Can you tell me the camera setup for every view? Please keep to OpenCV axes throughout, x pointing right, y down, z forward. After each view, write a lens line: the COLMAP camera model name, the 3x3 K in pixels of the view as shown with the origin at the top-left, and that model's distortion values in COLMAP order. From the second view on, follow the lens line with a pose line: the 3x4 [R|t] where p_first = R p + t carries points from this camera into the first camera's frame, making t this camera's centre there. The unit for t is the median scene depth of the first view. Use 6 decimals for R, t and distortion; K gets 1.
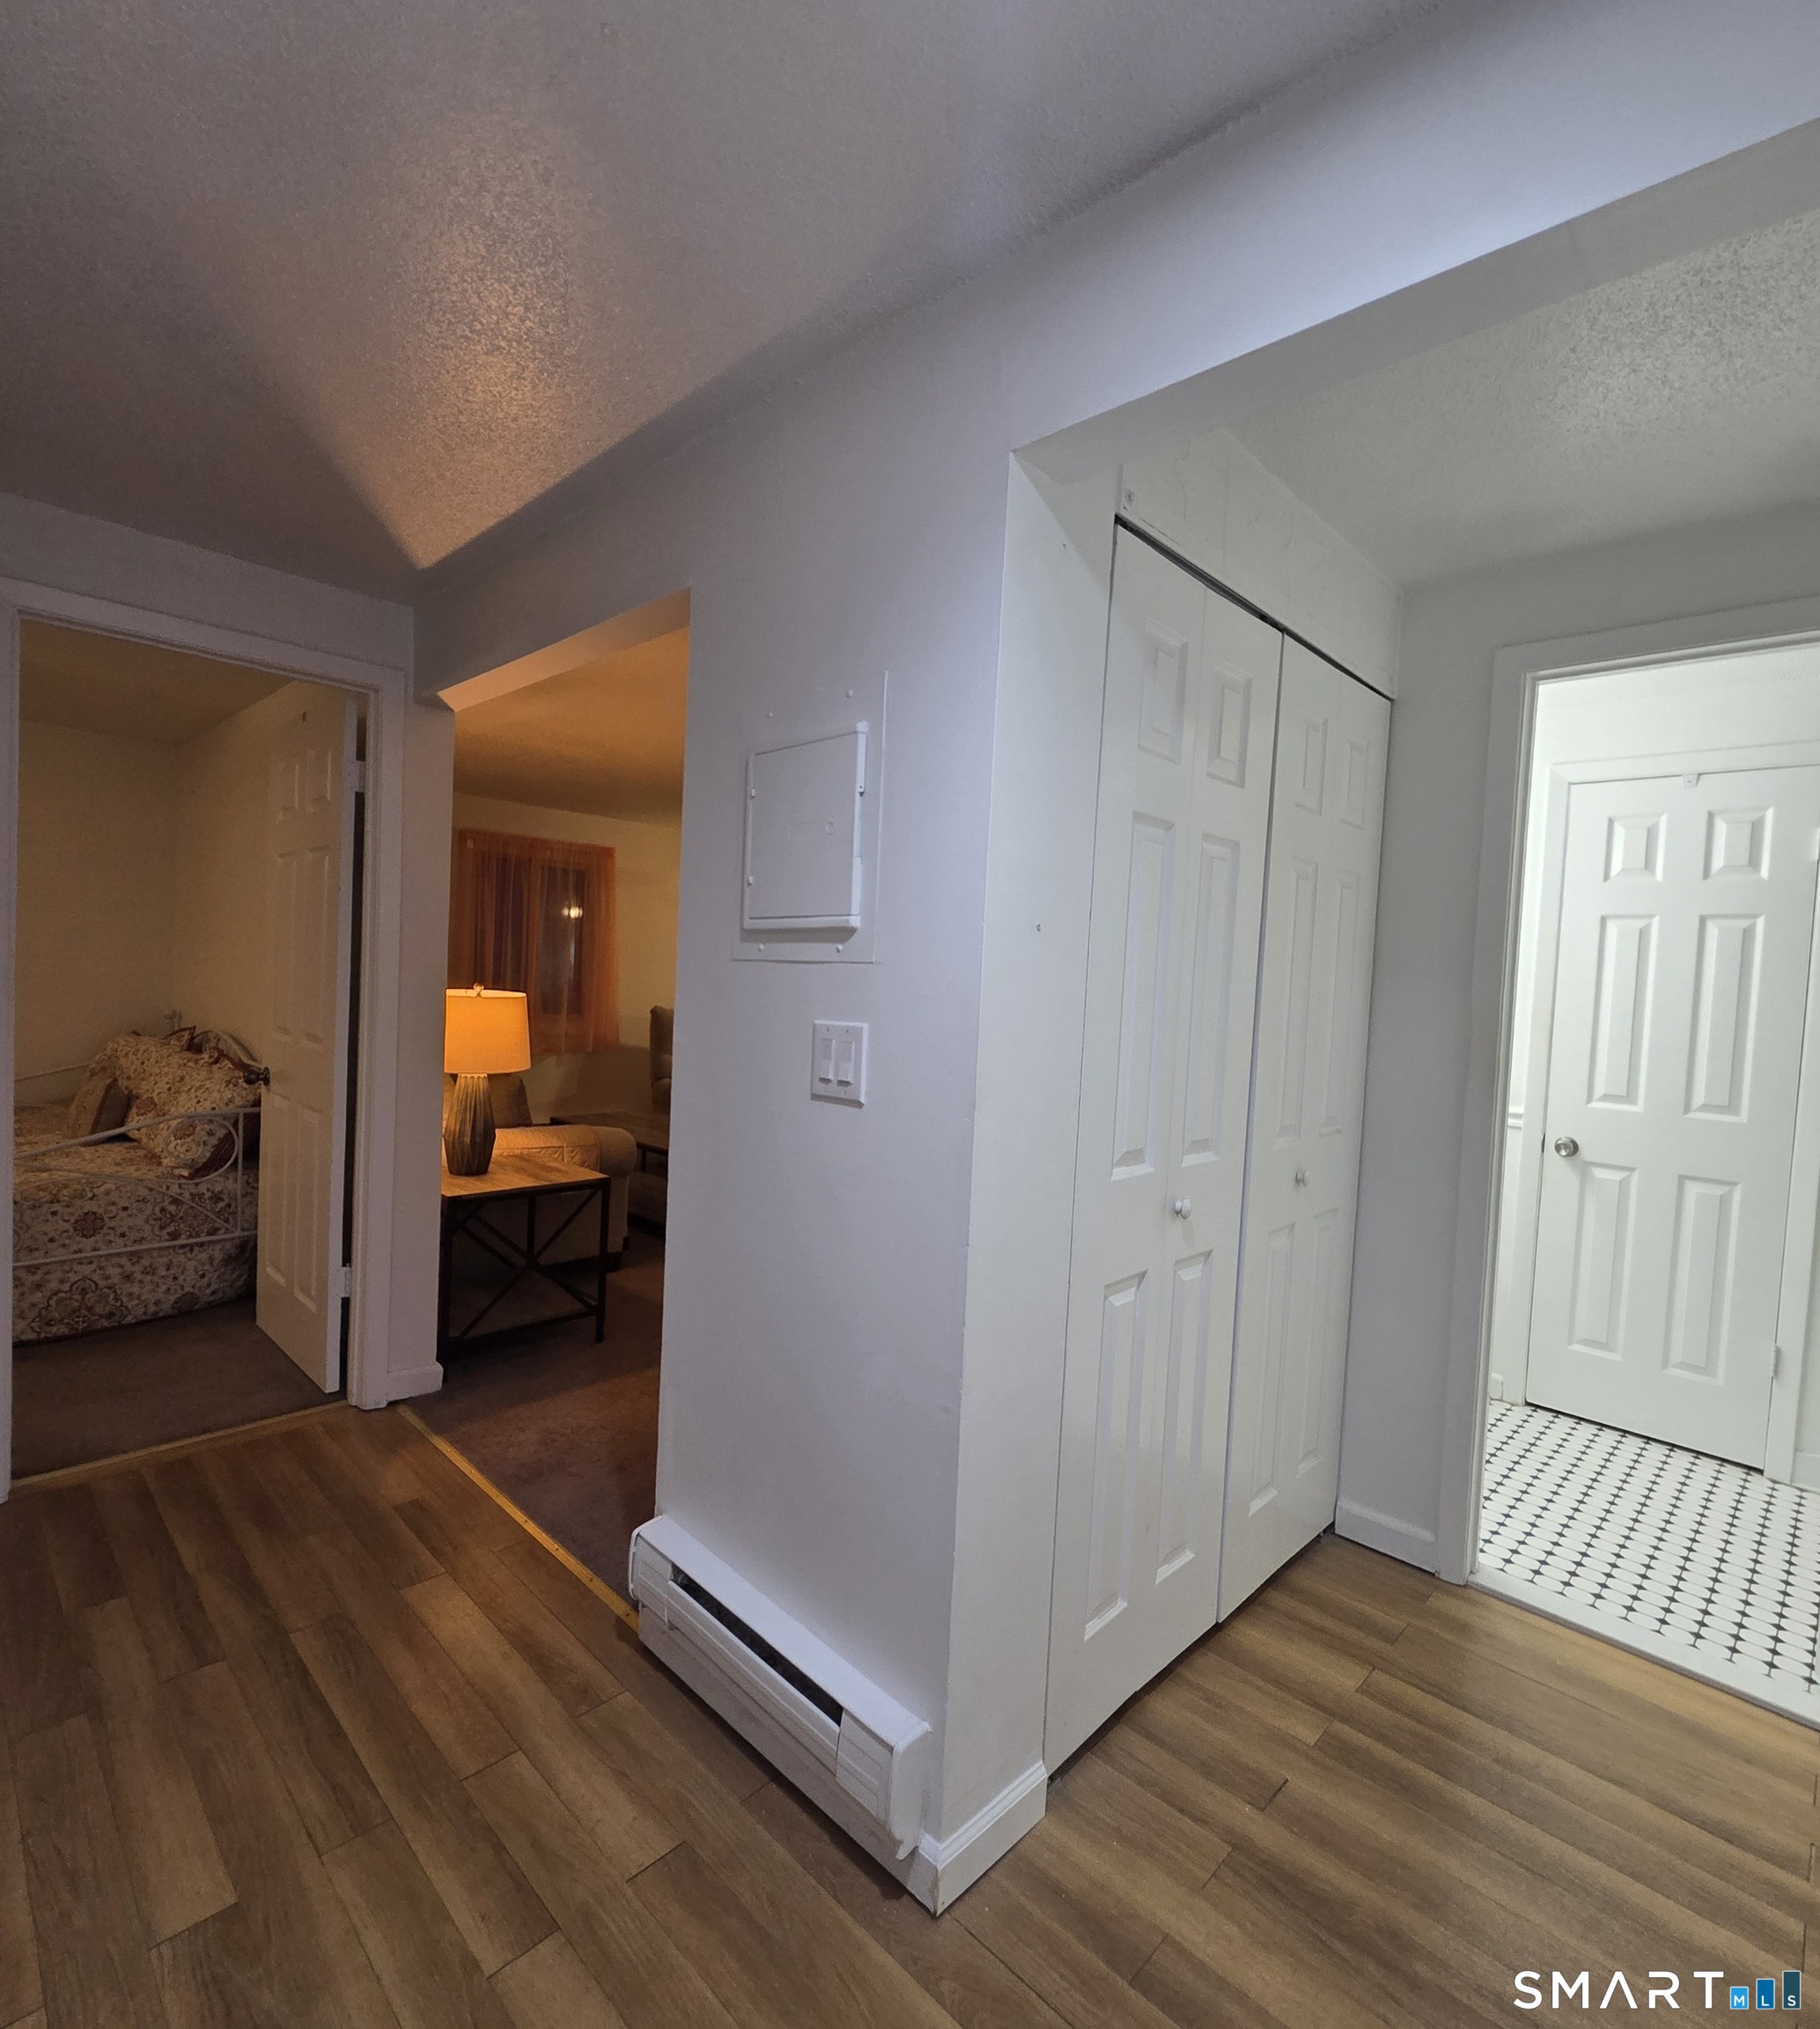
lens RADIAL K [[1019.5, 0, 910.0], [0, 1019.5, 1014.5], [0, 0, 1]] dist [-0.001581, 0.002242]
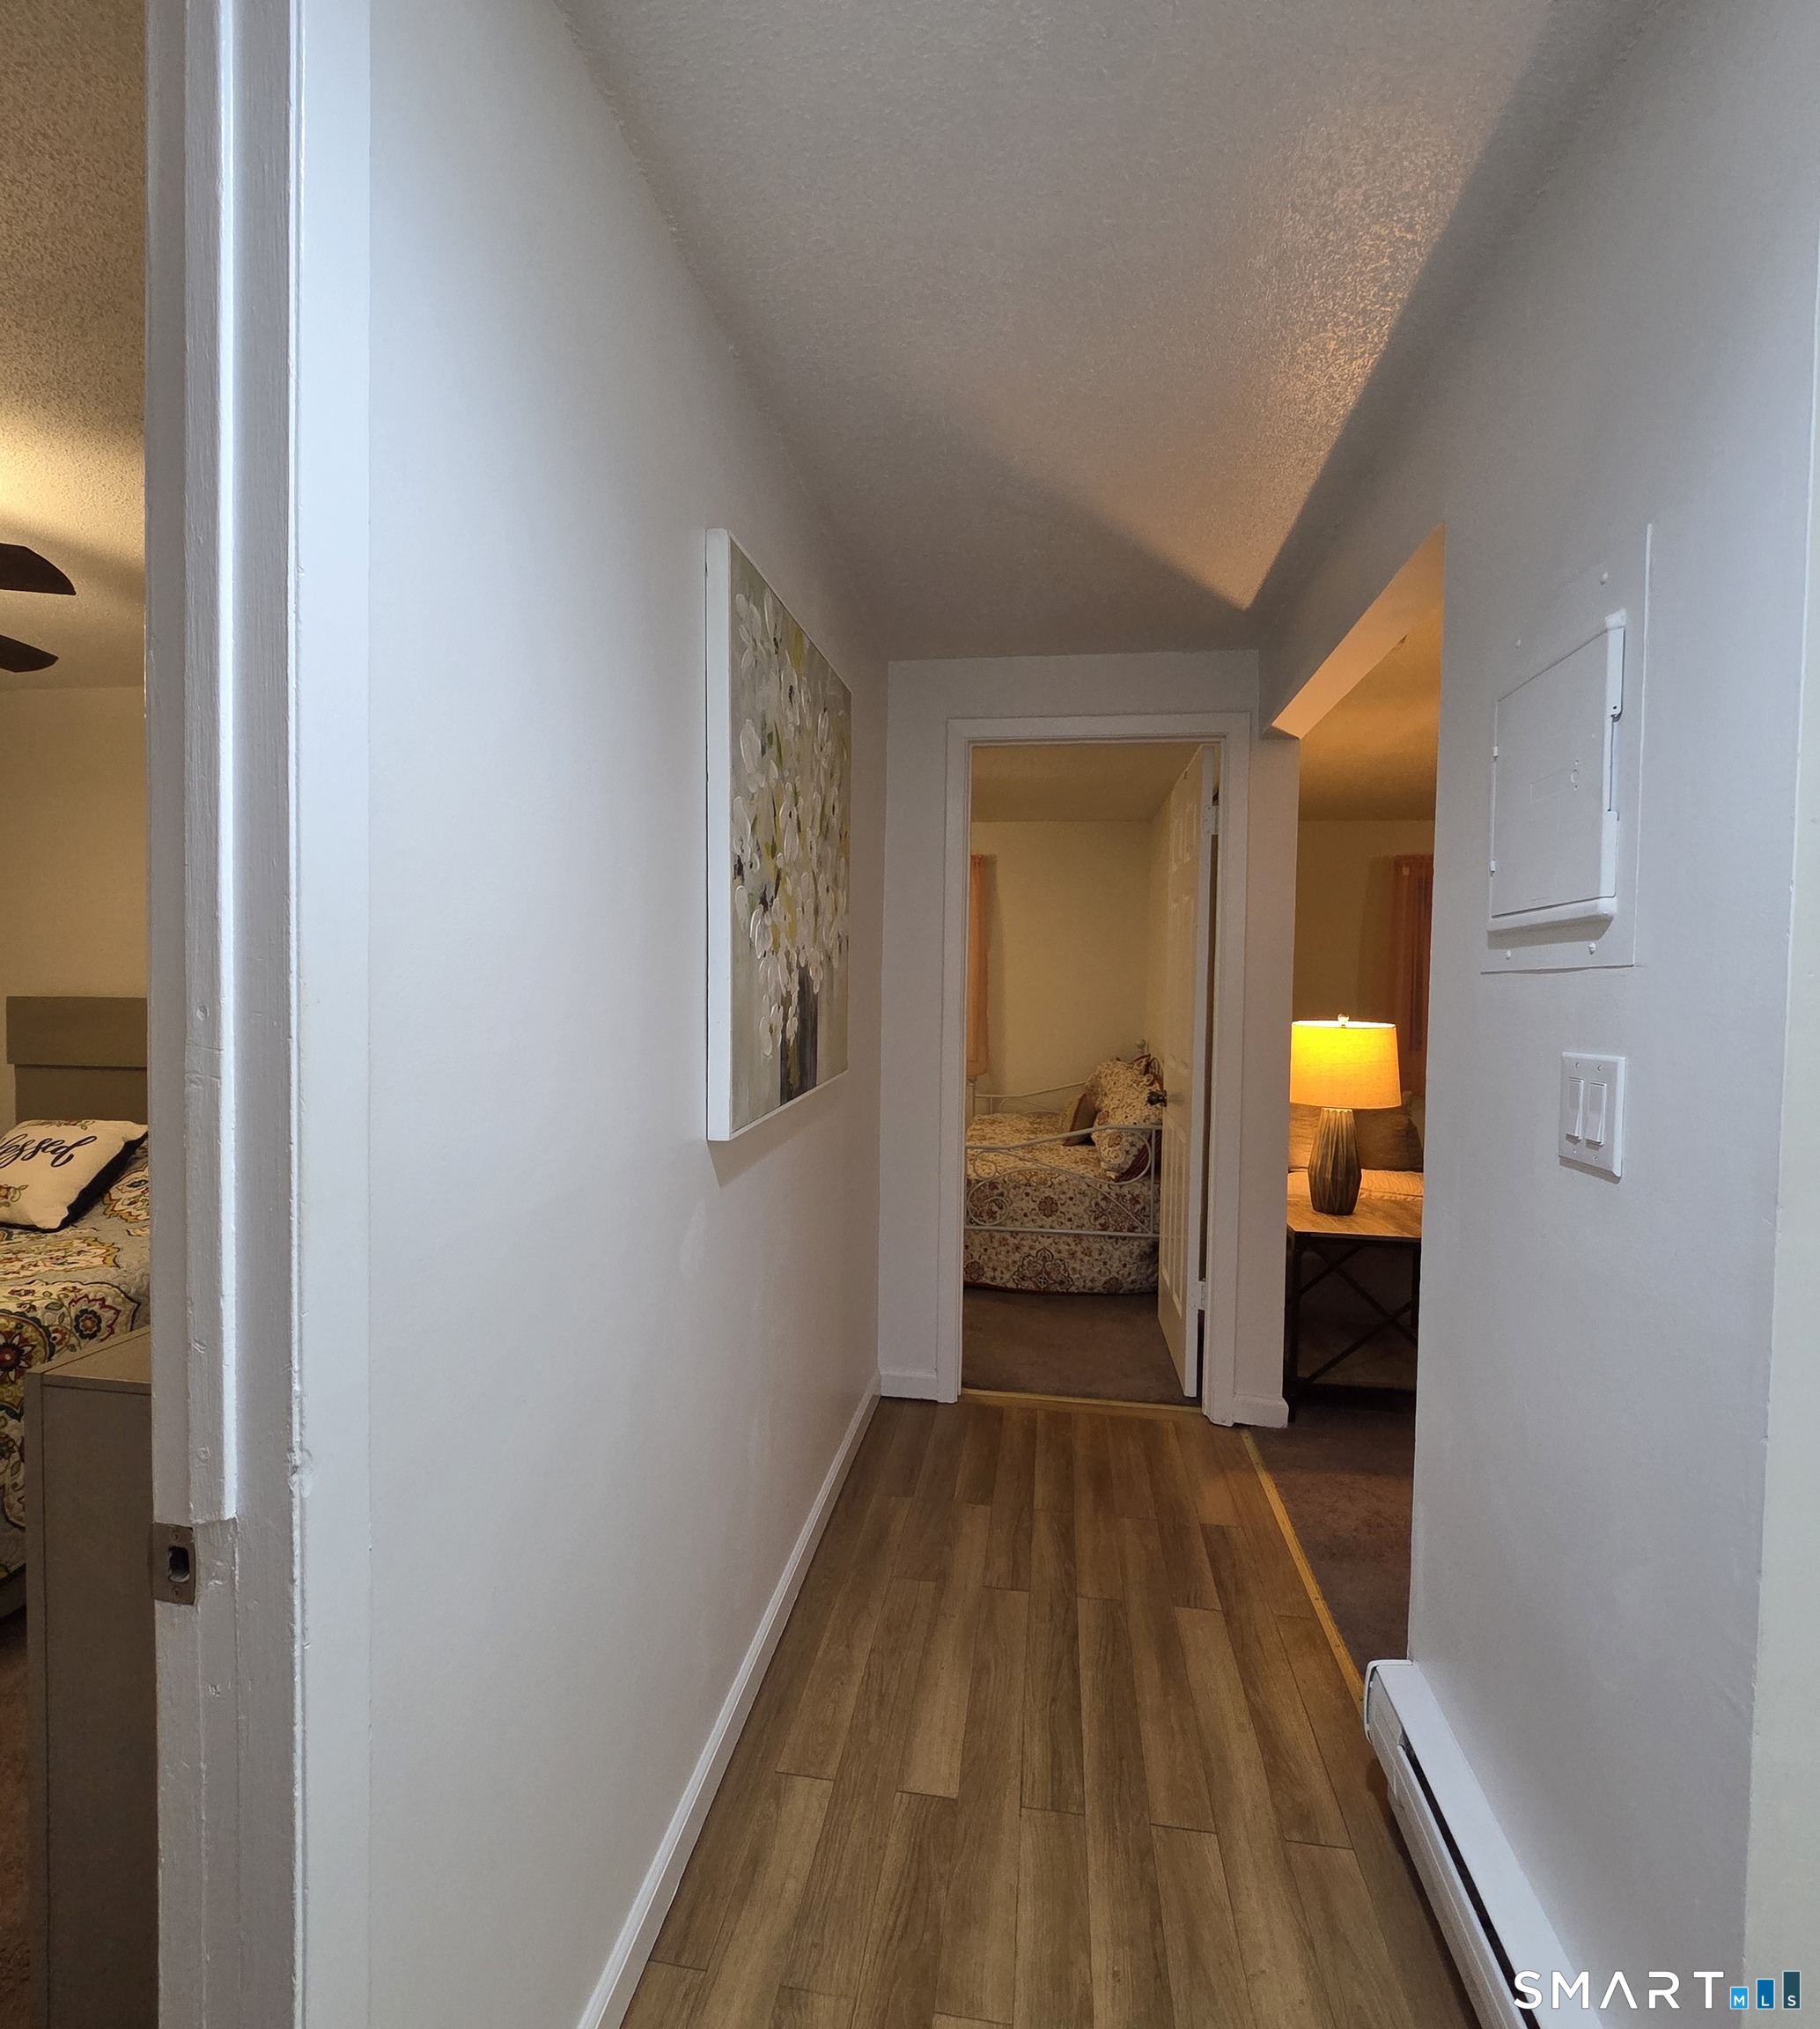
lens RADIAL K [[1011.6, 0, 905.8], [0, 1011.6, 1021.1], [0, 0, 1]] dist [0.002745, 0.000744]
pose [[0.581862, -0.002976, -0.813282, 0.121166], [-0.022510, 0.999551, -0.019762, 0.004660], [0.812976, 0.029805, 0.581534, 0.125740]]
